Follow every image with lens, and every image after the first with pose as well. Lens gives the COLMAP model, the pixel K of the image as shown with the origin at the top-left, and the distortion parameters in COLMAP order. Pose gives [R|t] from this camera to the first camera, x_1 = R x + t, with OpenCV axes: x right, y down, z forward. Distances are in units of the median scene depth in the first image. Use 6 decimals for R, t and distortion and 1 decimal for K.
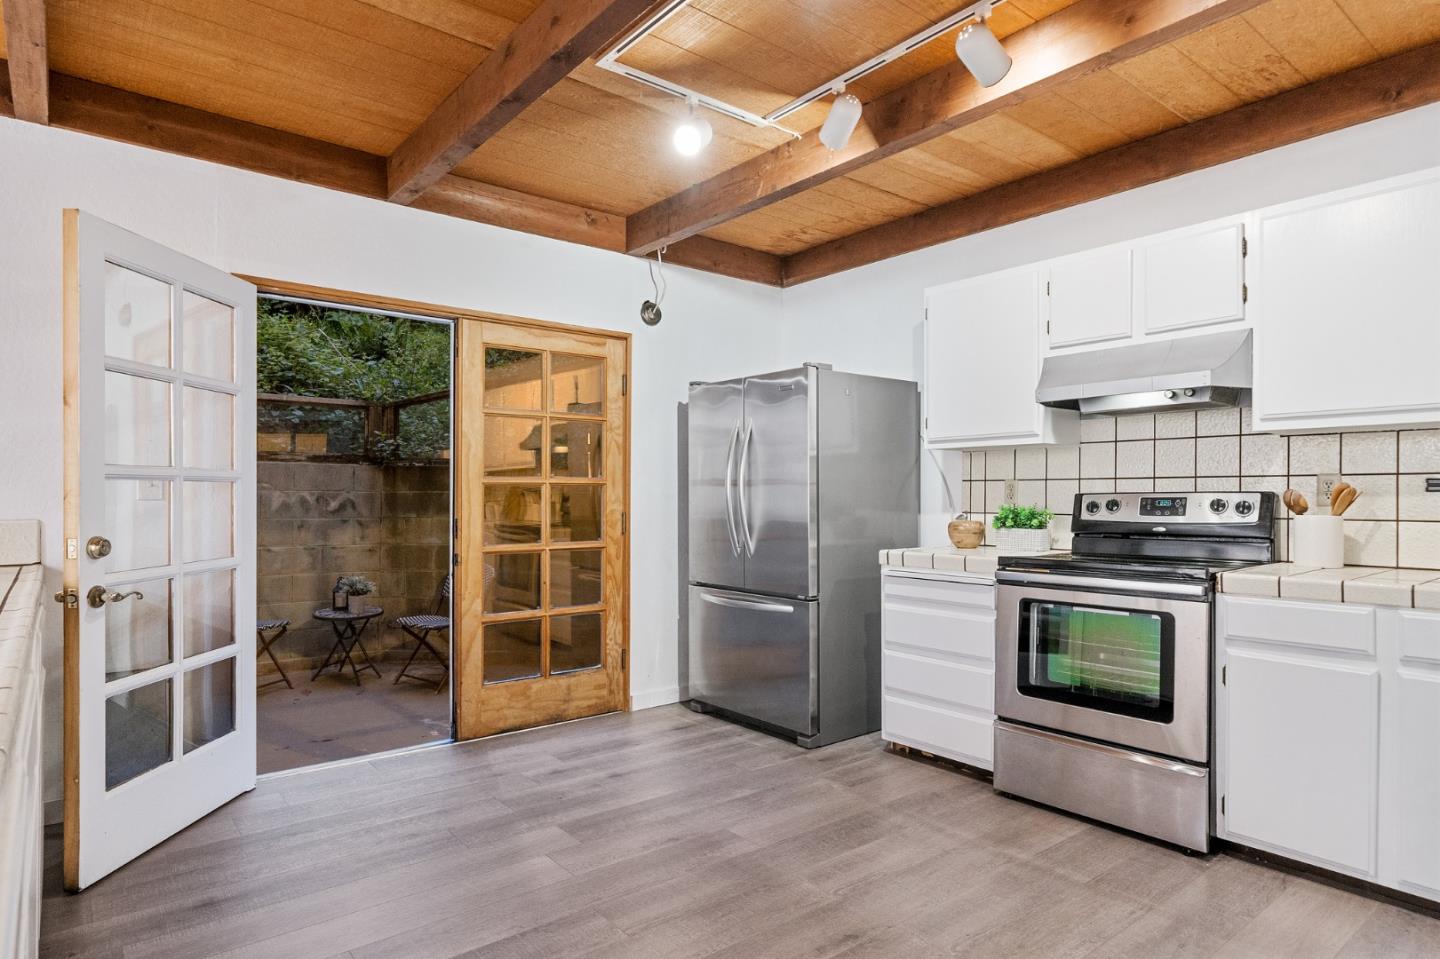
lens RADIAL K [[813.1, 0, 718.4], [0, 813.1, 497.4], [0, 0, 1]] dist [0.000001, -0.000252]
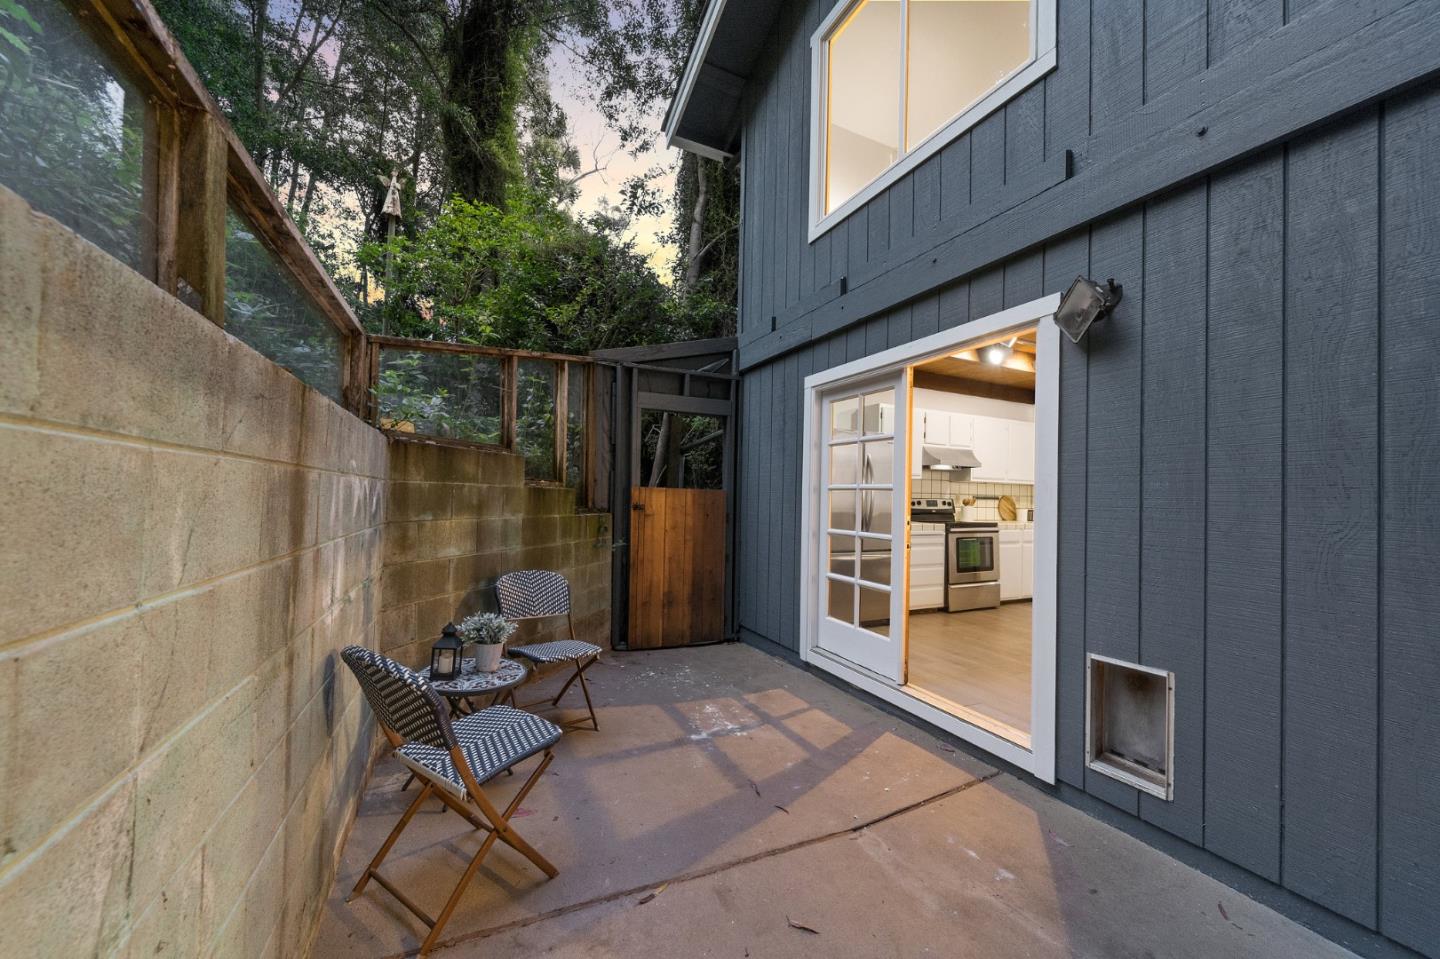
lens RADIAL K [[531.5, 0, 722.1], [0, 531.5, 488.9], [0, 0, 1]] dist [-0.000171, -0.000041]
pose [[0.226760, 0.018133, 0.973782, -1.415901], [-0.019765, 0.999706, -0.014013, 0.000083], [-0.973750, -0.016069, 0.227052, 1.255157]]
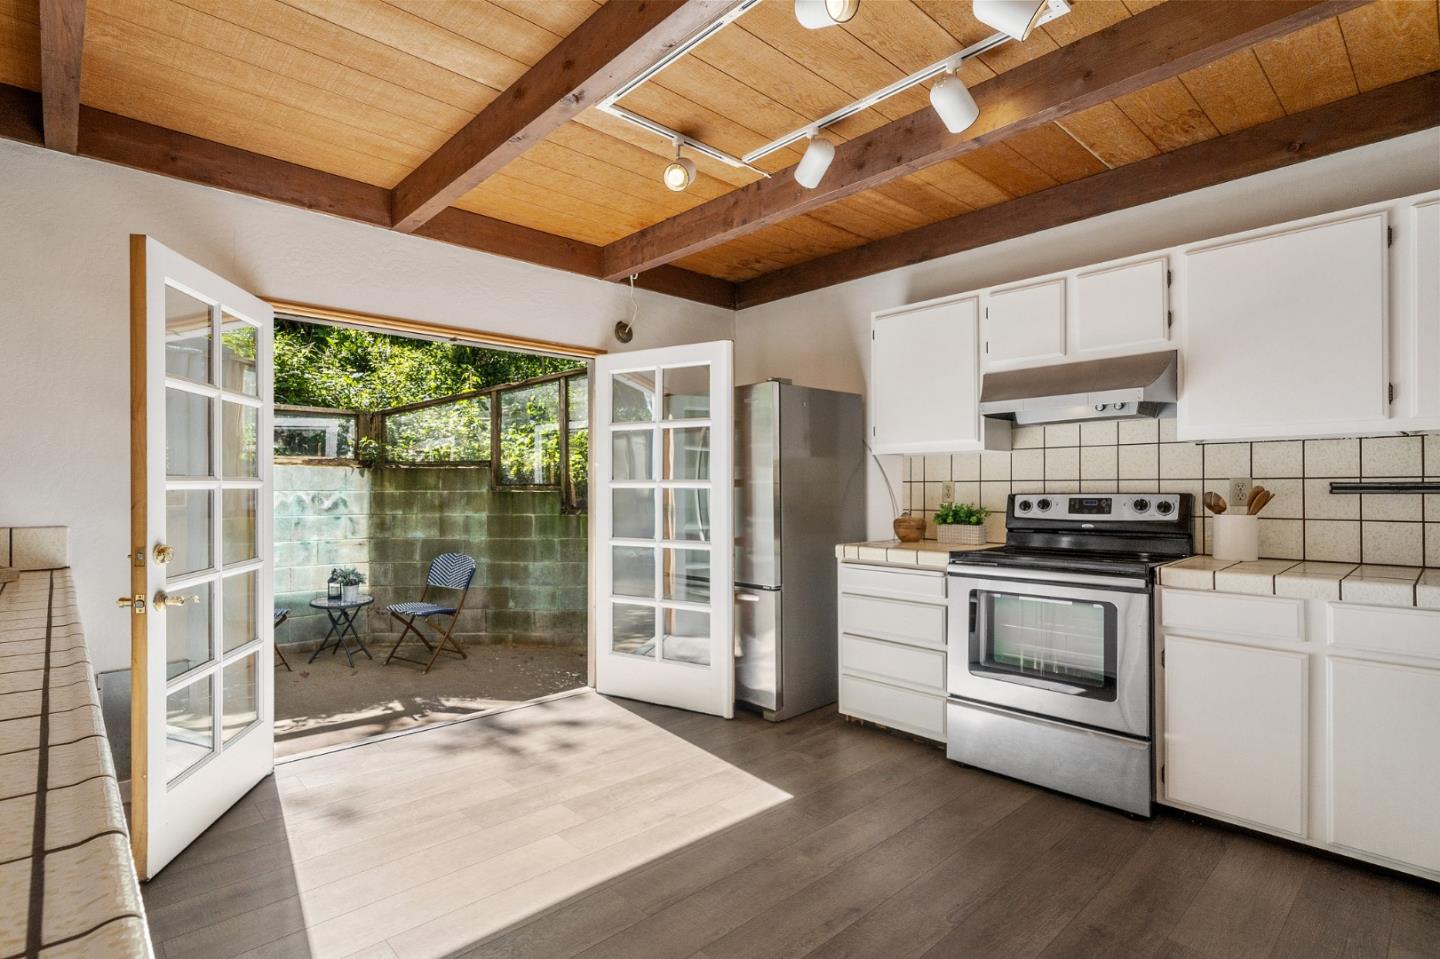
lens RADIAL K [[702.2, 0, 677.6], [0, 702.2, 485.3], [0, 0, 1]] dist [0.001518, 0.000370]
pose [[0.999077, -0.004379, 0.042722, -0.068076], [0.004644, 0.999971, -0.006118, -0.013666], [-0.042694, 0.006311, 0.999068, 0.042744]]
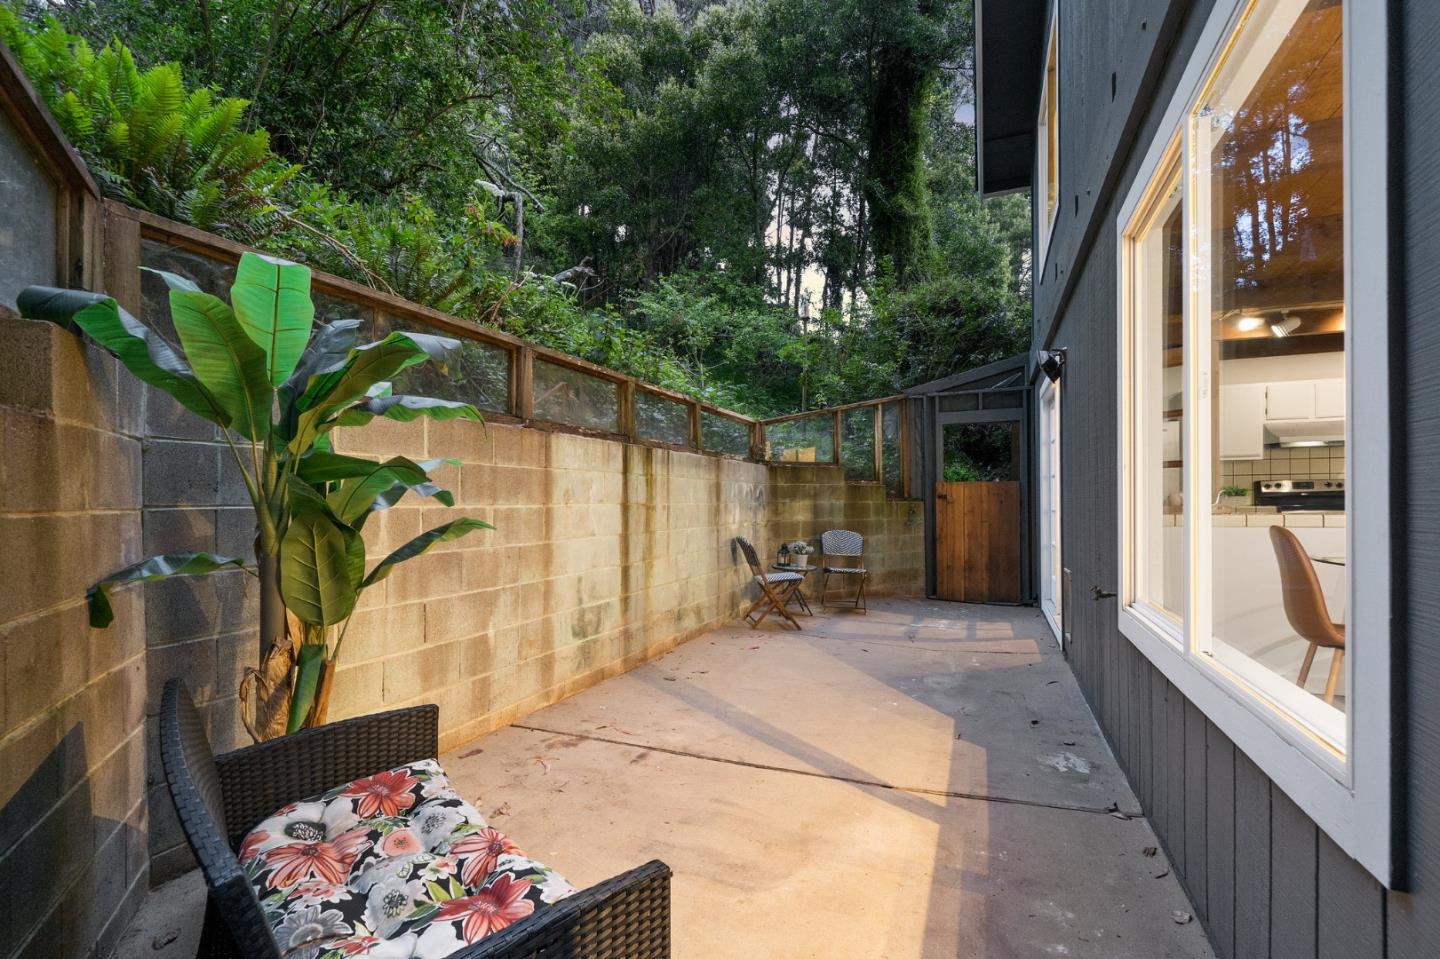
lens RADIAL K [[659.2, 0, 715.2], [0, 659.2, 501.2], [0, 0, 1]] dist [0.001030, 0.000119]
pose [[0.875764, -0.008617, 0.482663, -1.982556], [0.009571, 0.999954, 0.000485, 0.040375], [-0.482645, 0.004195, 0.875806, 0.081727]]
